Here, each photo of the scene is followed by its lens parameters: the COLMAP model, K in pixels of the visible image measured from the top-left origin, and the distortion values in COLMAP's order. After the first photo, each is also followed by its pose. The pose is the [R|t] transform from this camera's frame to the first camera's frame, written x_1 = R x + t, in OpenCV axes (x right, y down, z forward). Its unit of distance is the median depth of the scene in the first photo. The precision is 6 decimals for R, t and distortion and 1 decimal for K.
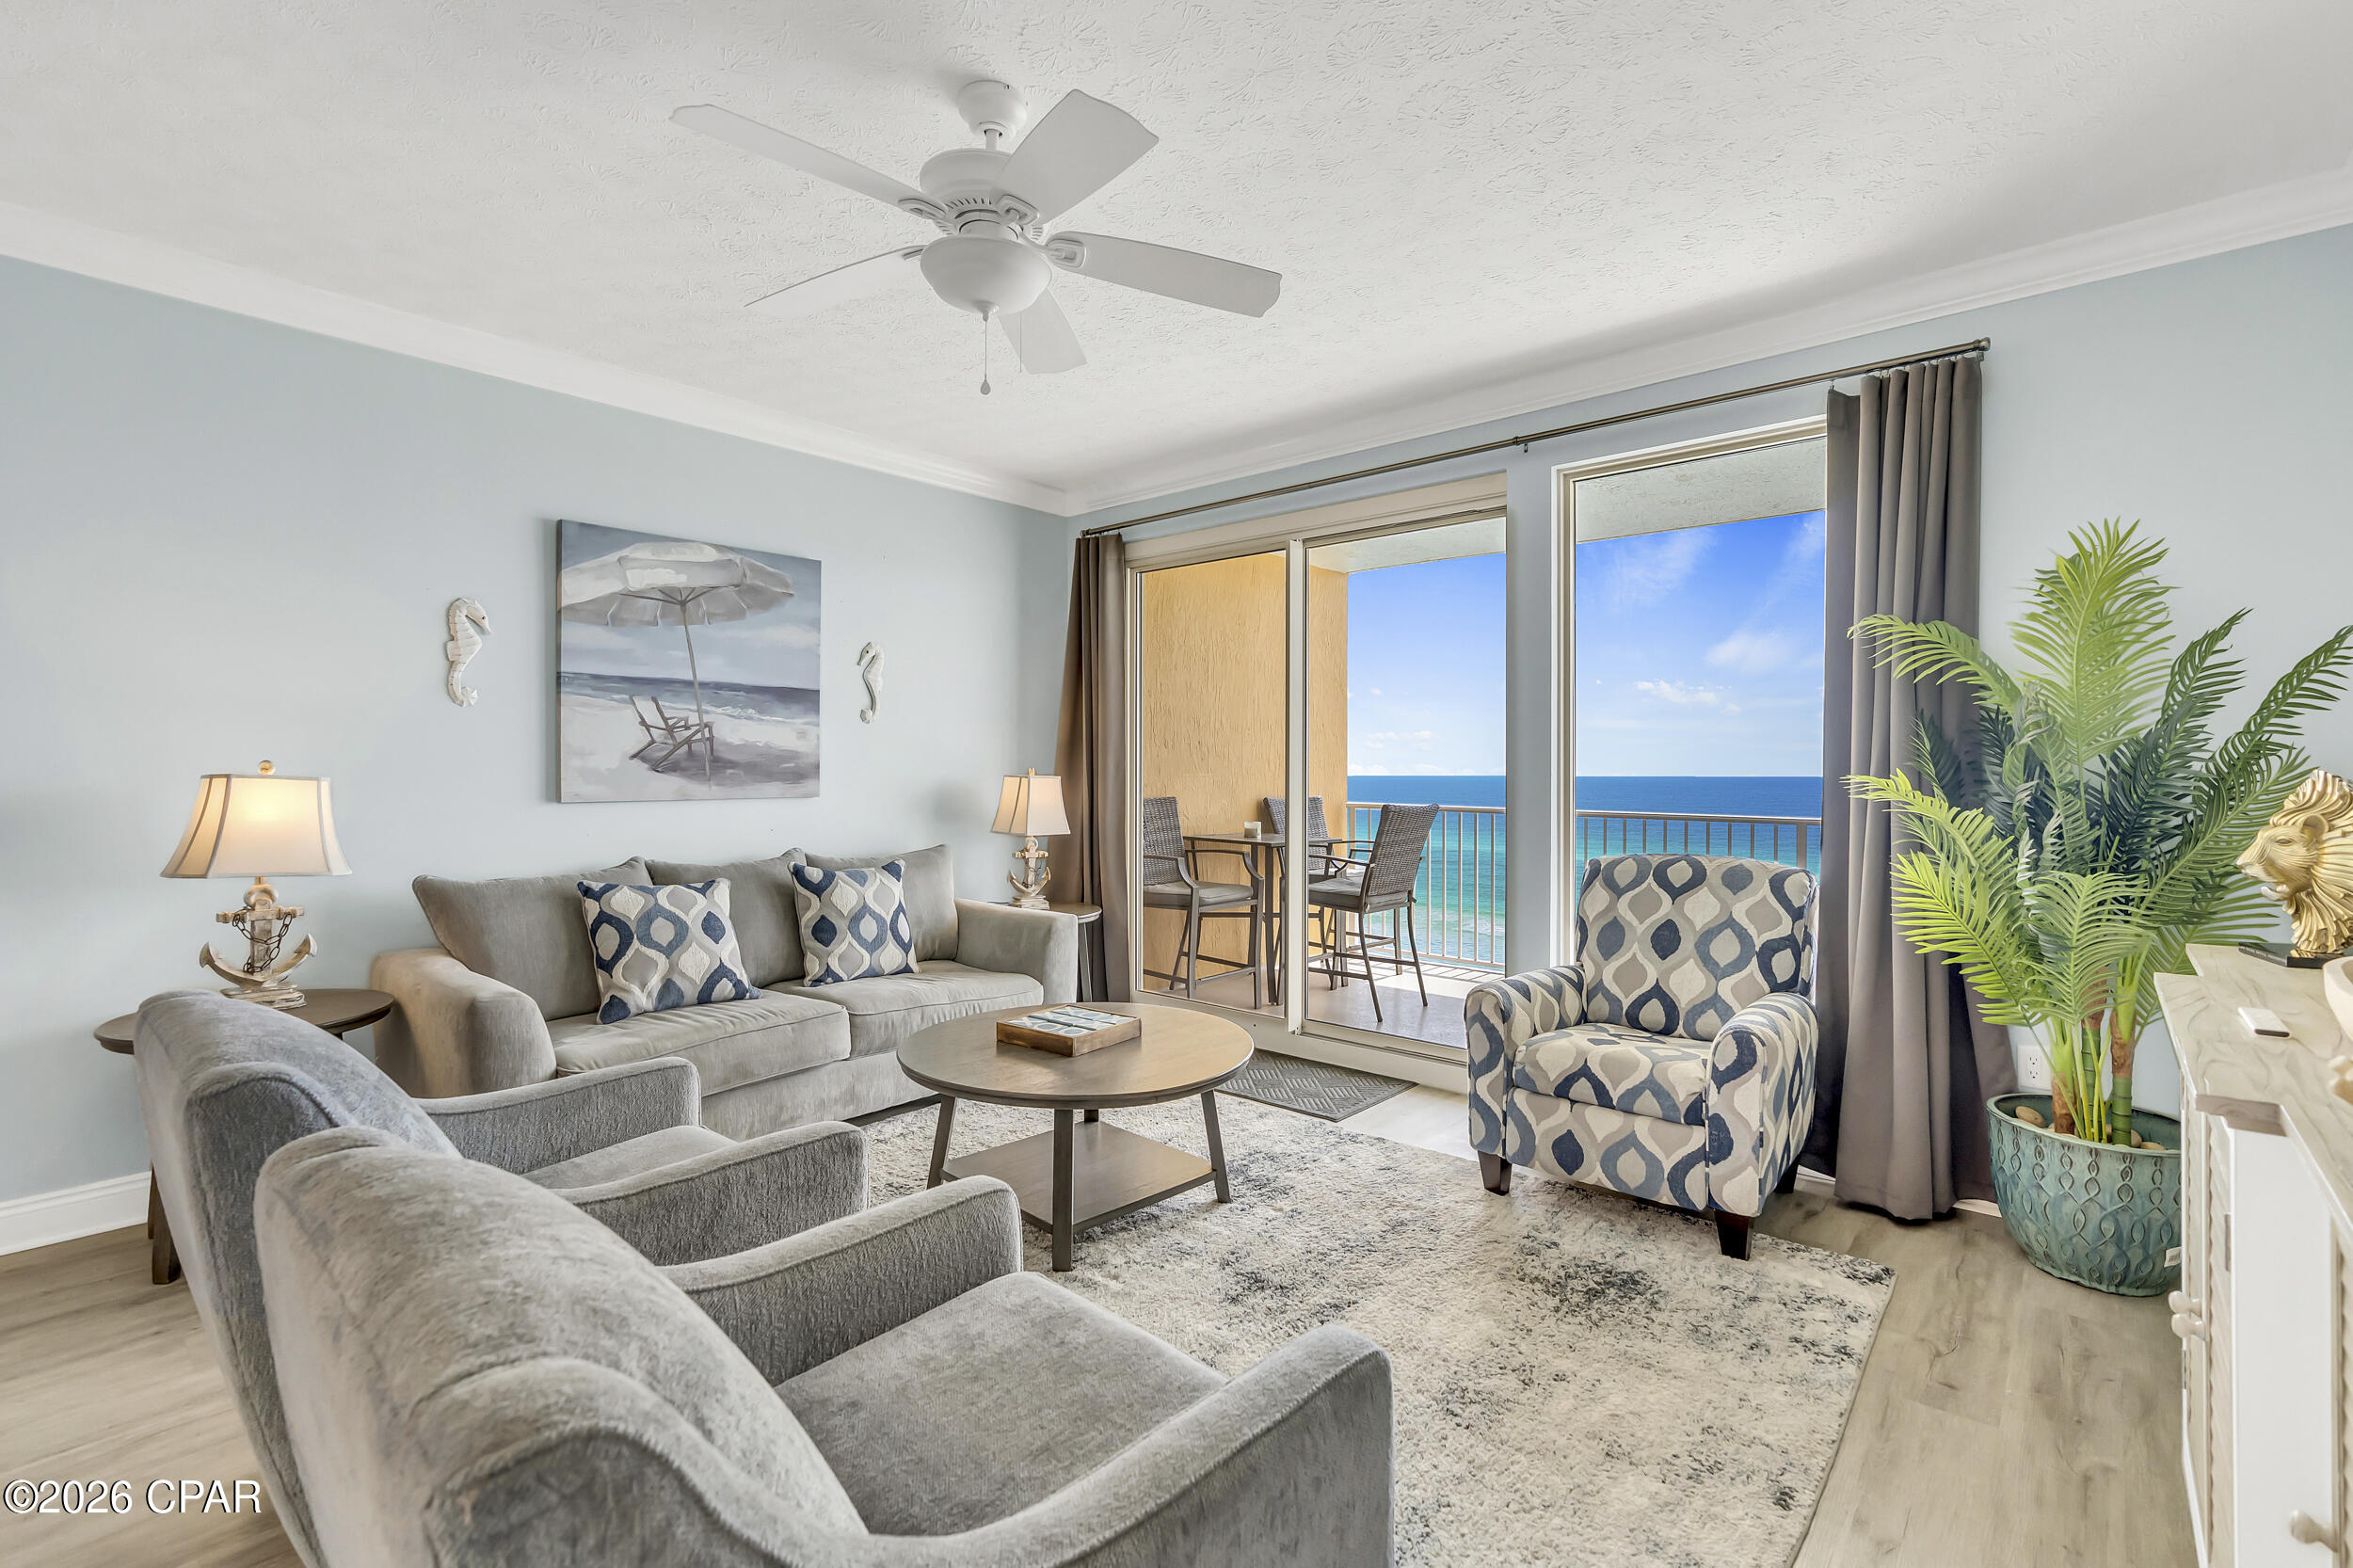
lens RADIAL K [[1062.3, 0, 1189.3], [0, 1062.3, 774.1], [0, 0, 1]] dist [-0.011923, 0.004600]
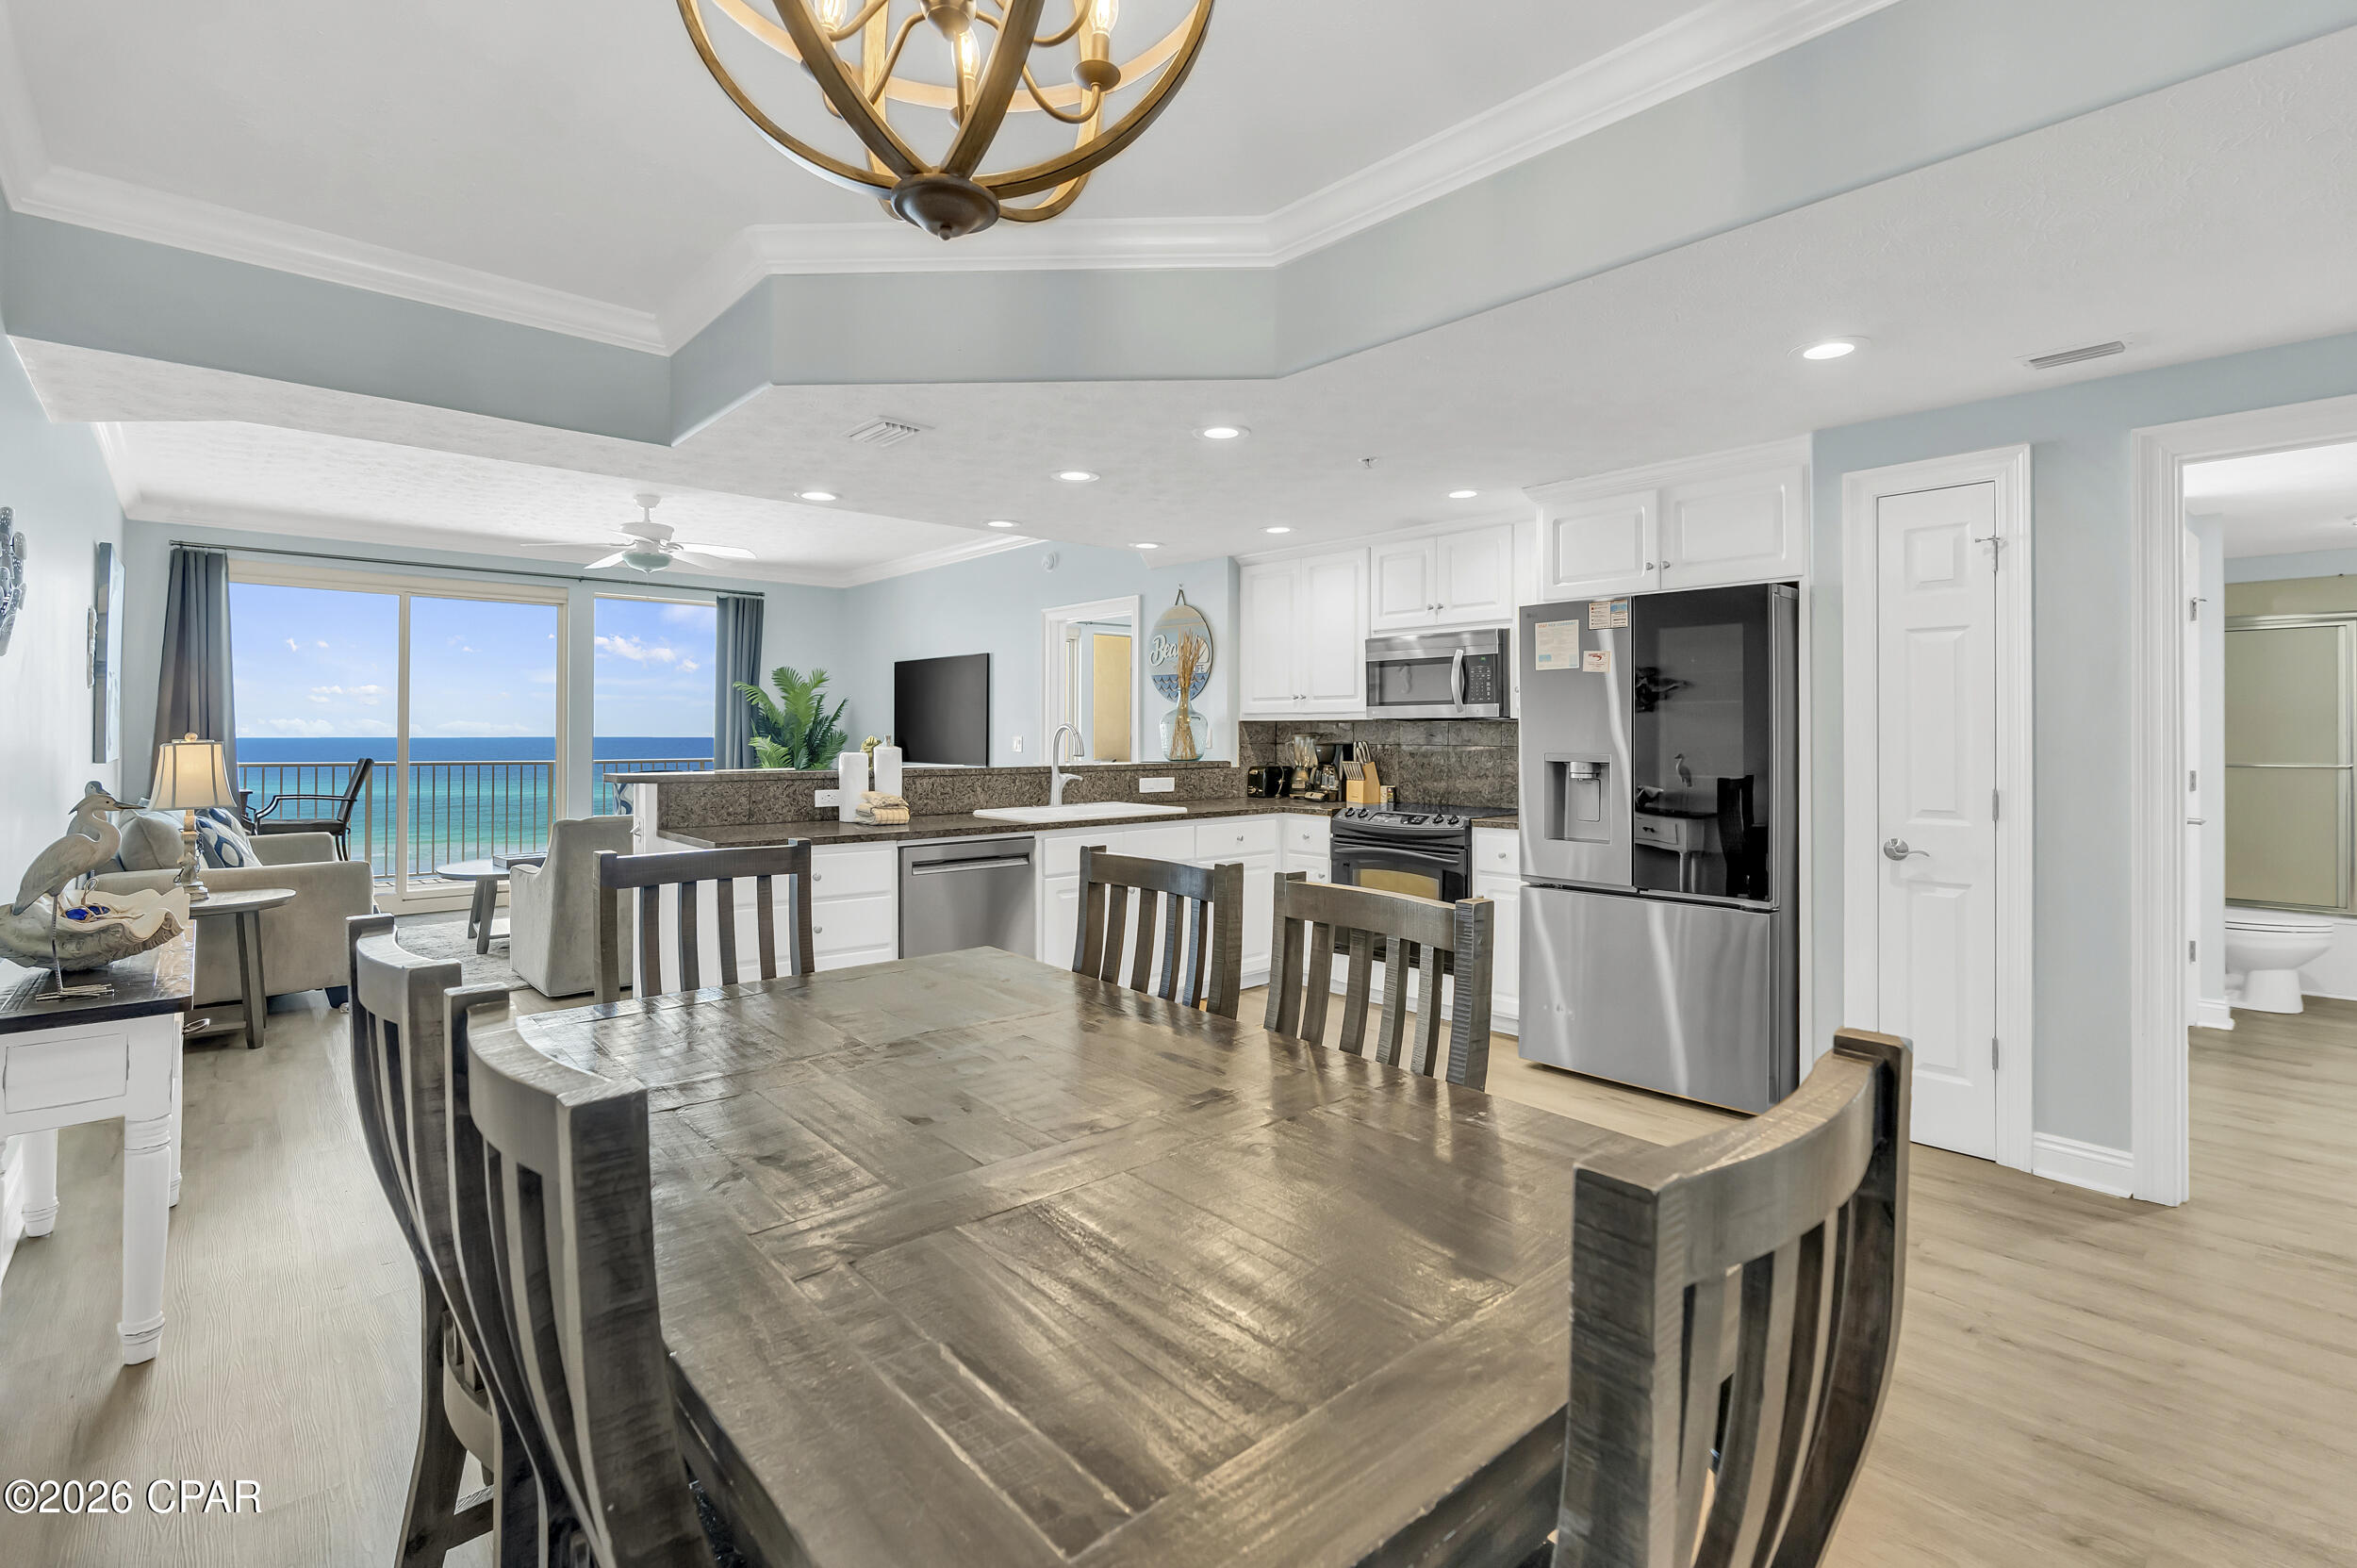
lens RADIAL K [[1089.8, 0, 1193.2], [0, 1089.8, 745.4], [0, 0, 1]] dist [-0.009292, 0.000742]
pose [[0.117231, -0.011570, 0.993037, -2.033134], [0.001356, 0.999933, 0.011490, -0.009527], [-0.993104, -0.000001, 0.117239, -0.544687]]
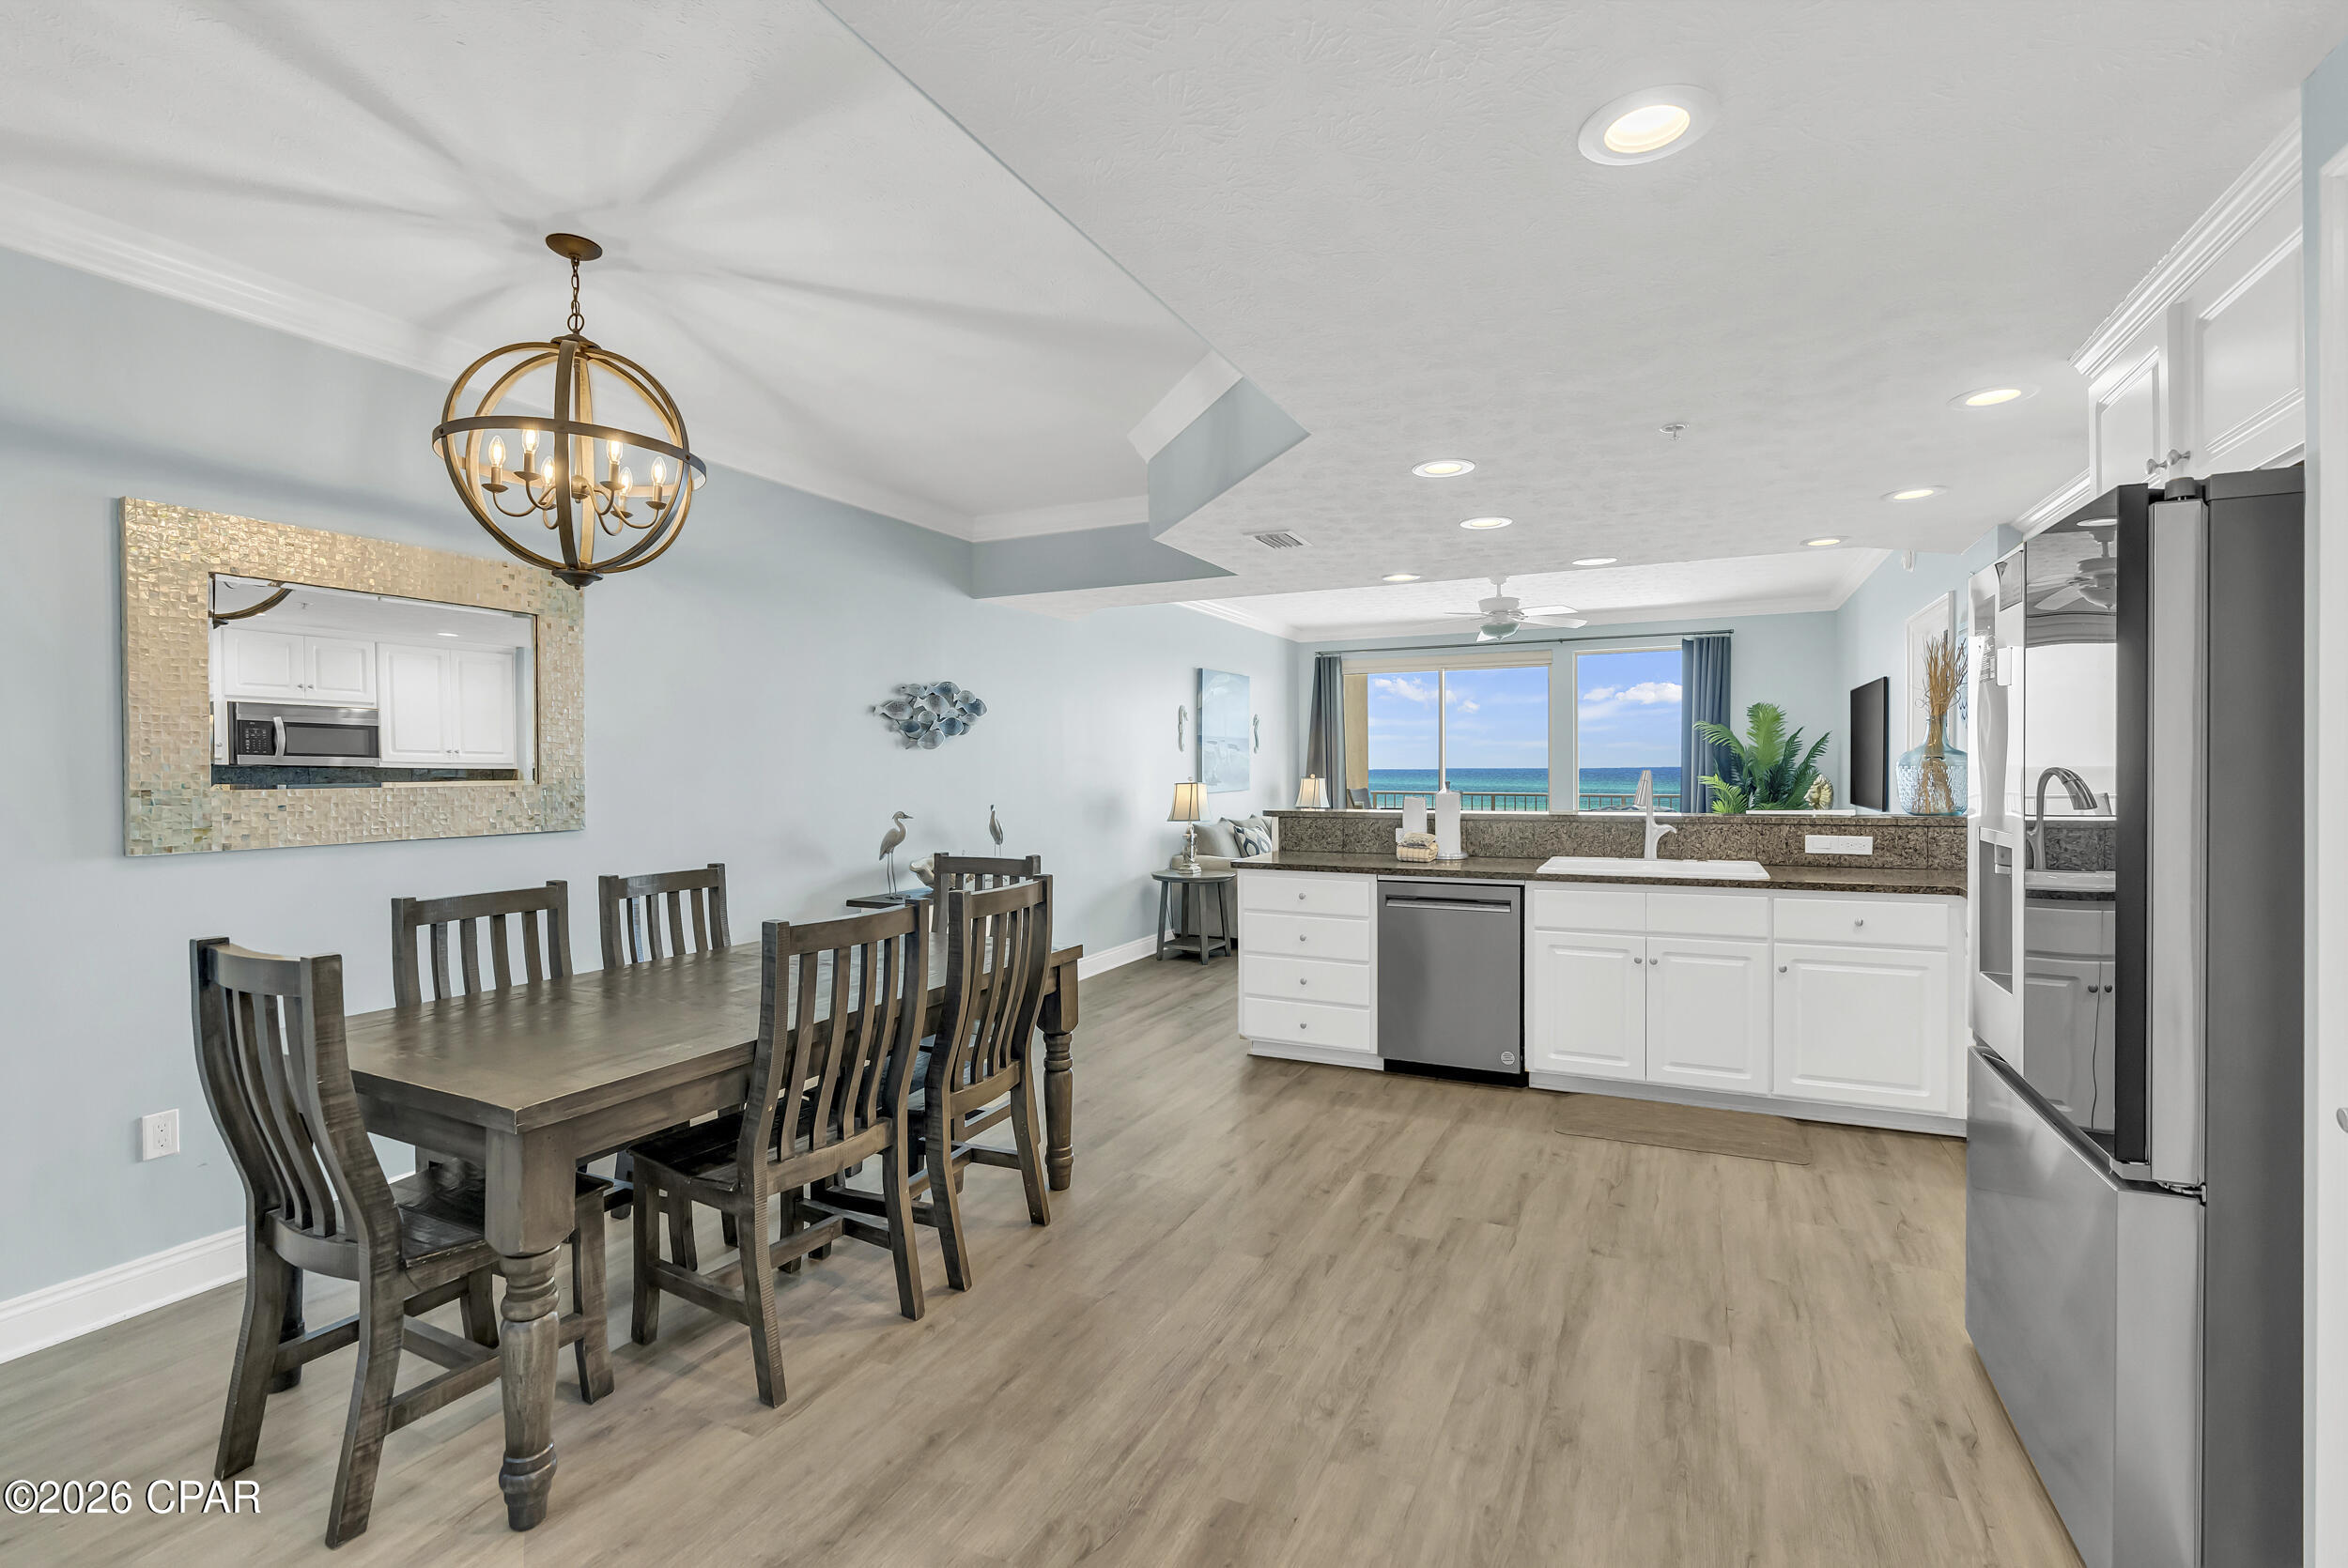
lens RADIAL K [[1059.9, 0, 1188.5], [0, 1059.9, 780.3], [0, 0, 1]] dist [-0.011923, 0.004600]
pose [[0.963378, -0.012292, 0.267866, -1.428389], [0.009672, 0.999892, 0.011099, -0.030415], [-0.267974, -0.008101, 0.963392, -1.370750]]
